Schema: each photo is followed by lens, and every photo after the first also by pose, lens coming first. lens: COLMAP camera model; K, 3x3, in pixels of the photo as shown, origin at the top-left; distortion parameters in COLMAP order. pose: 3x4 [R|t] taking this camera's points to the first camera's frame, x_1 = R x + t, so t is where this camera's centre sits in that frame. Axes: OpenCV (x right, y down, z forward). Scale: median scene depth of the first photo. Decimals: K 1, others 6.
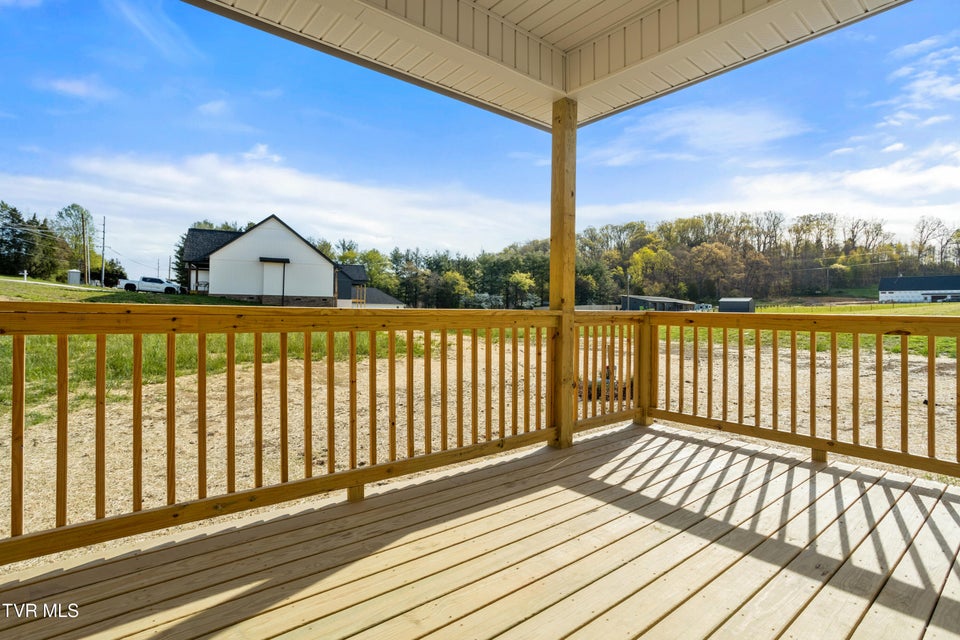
lens RADIAL K [[479.6, 0, 480.6], [0, 479.6, 292.8], [0, 0, 1]] dist [-0.000016, 0.030401]
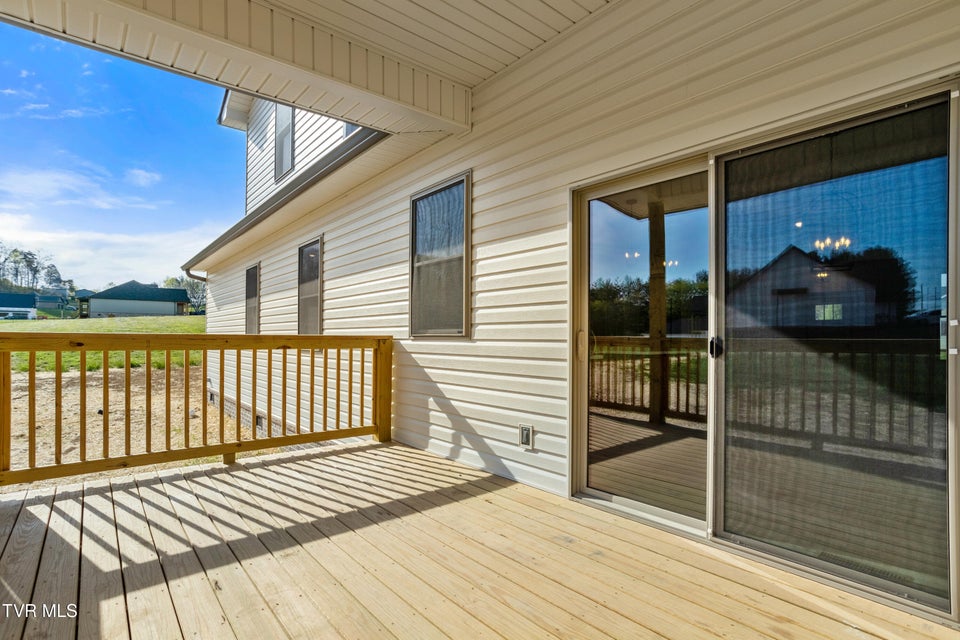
lens RADIAL K [[473.5, 0, 480.0], [0, 473.5, 320.0], [0, 0, 1]] dist [-0.049587, 0.000388]
pose [[0.002304, 0.022677, 0.999740, -0.392918], [-0.041539, 0.998882, -0.022561, 0.011878], [-0.999134, -0.041476, 0.003244, 0.422113]]
